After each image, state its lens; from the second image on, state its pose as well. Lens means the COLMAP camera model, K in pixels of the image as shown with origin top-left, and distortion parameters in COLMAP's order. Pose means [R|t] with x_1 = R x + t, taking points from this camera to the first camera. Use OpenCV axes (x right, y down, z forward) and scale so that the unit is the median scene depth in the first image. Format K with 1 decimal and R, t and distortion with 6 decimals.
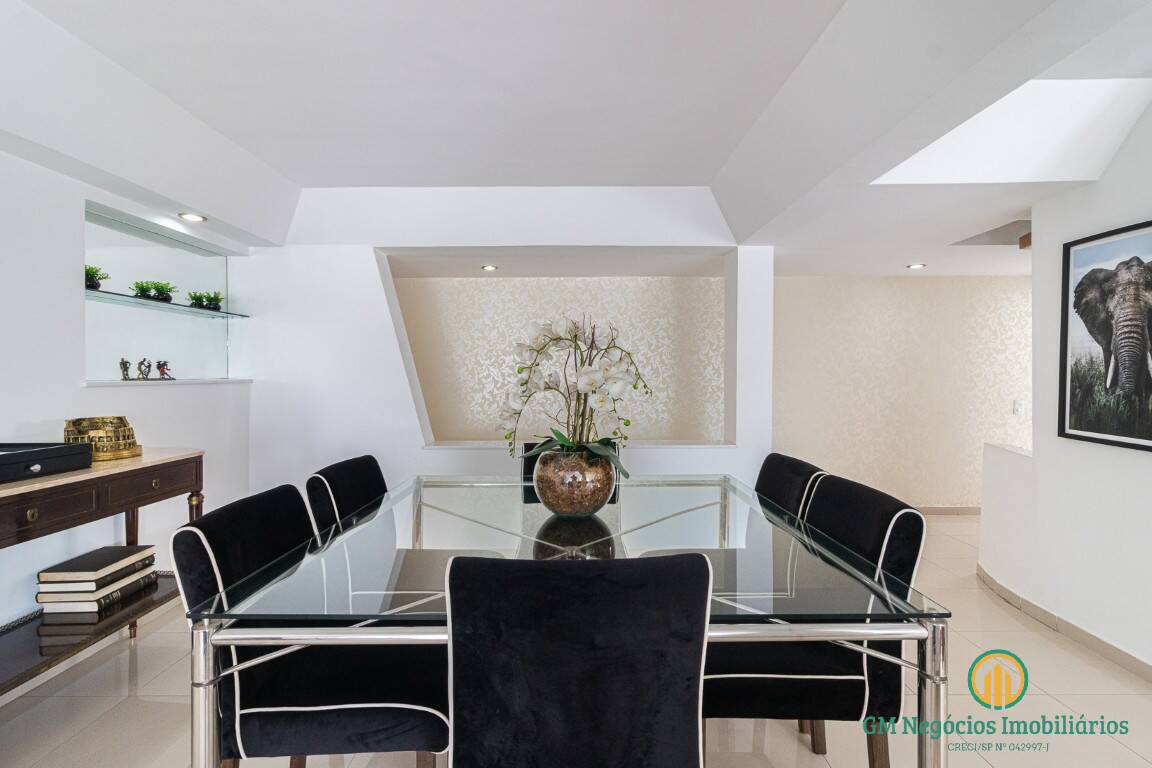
lens RADIAL K [[531.6, 0, 575.1], [0, 531.6, 381.8], [0, 0, 1]] dist [0.002073, 0.001339]
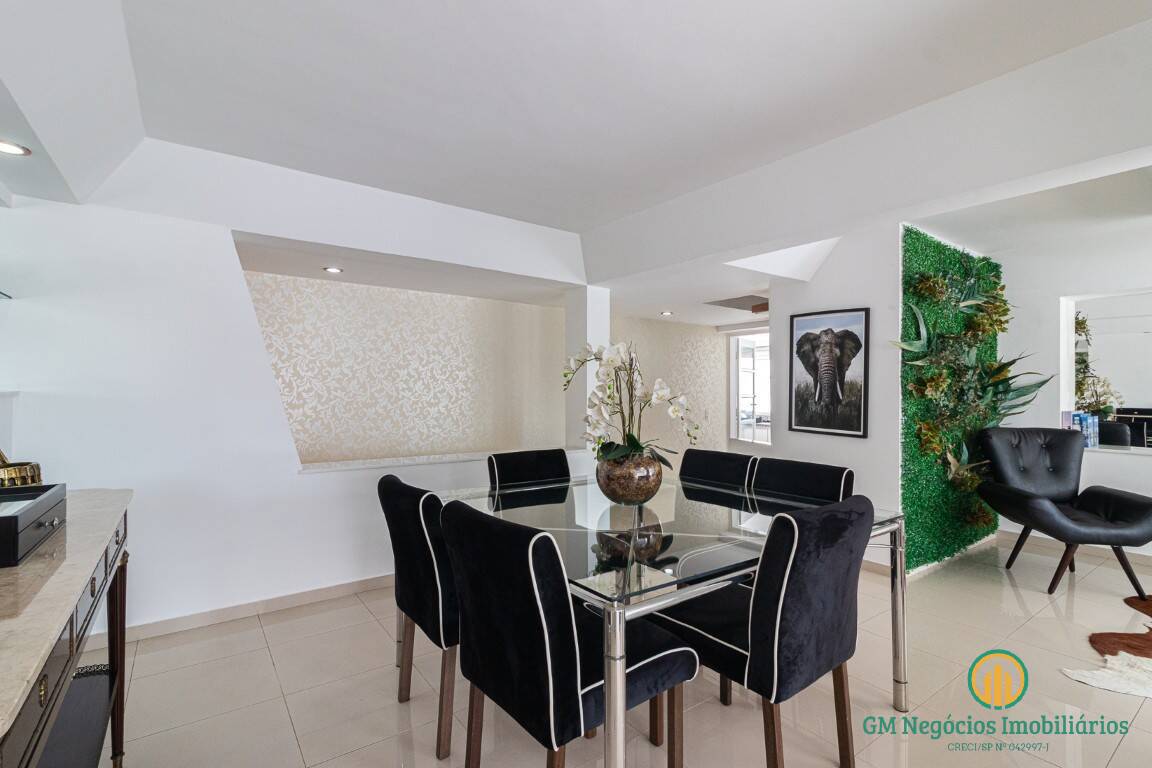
lens RADIAL K [[531.6, 0, 581.6], [0, 531.6, 389.4], [0, 0, 1]] dist [0.002073, 0.001339]
pose [[0.806264, 0.011172, 0.591450, -0.603701], [-0.002985, 0.999886, -0.014818, 0.000593], [-0.591548, 0.010182, 0.806205, 0.045055]]
